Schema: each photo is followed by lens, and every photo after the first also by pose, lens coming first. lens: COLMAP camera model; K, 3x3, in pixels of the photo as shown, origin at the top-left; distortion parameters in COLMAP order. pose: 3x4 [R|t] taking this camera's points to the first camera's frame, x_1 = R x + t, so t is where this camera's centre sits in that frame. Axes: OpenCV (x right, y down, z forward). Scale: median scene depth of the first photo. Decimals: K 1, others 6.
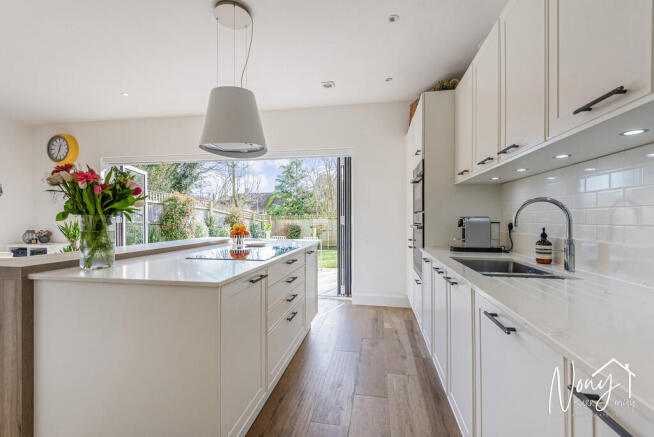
lens RADIAL K [[288.9, 0, 326.3], [0, 288.9, 219.4], [0, 0, 1]] dist [-0.001638, -0.000216]
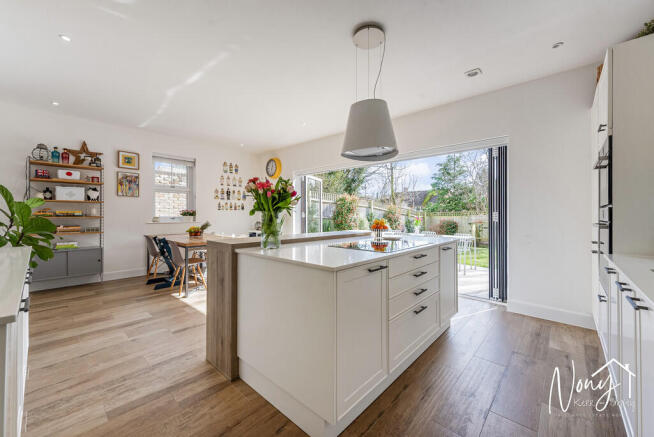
lens RADIAL K [[258.4, 0, 327.6], [0, 258.4, 214.8], [0, 0, 1]] dist [0.003669, -0.000847]
pose [[0.841354, 0.002834, -0.540477, 0.072231], [-0.004384, 0.999989, -0.001581, 0.000942], [0.540467, 0.003700, 0.841357, 0.034926]]
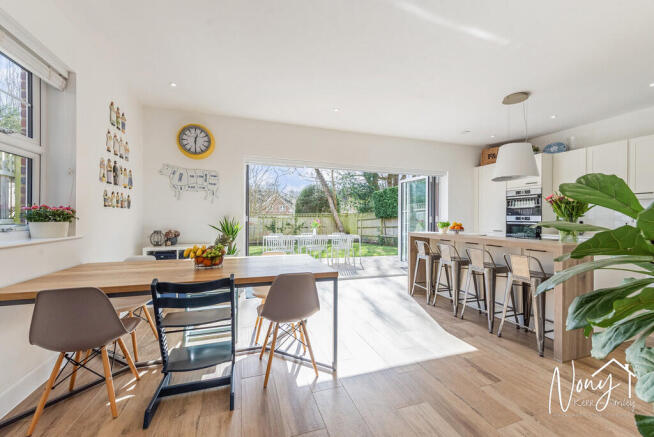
lens RADIAL K [[258.4, 0, 331.2], [0, 258.4, 219.3], [0, 0, 1]] dist [0.003669, -0.000847]
pose [[0.876724, 0.000791, 0.480993, -1.414912], [-0.002267, 0.999994, 0.002489, 0.000948], [-0.480988, -0.003272, 0.876721, 0.121608]]
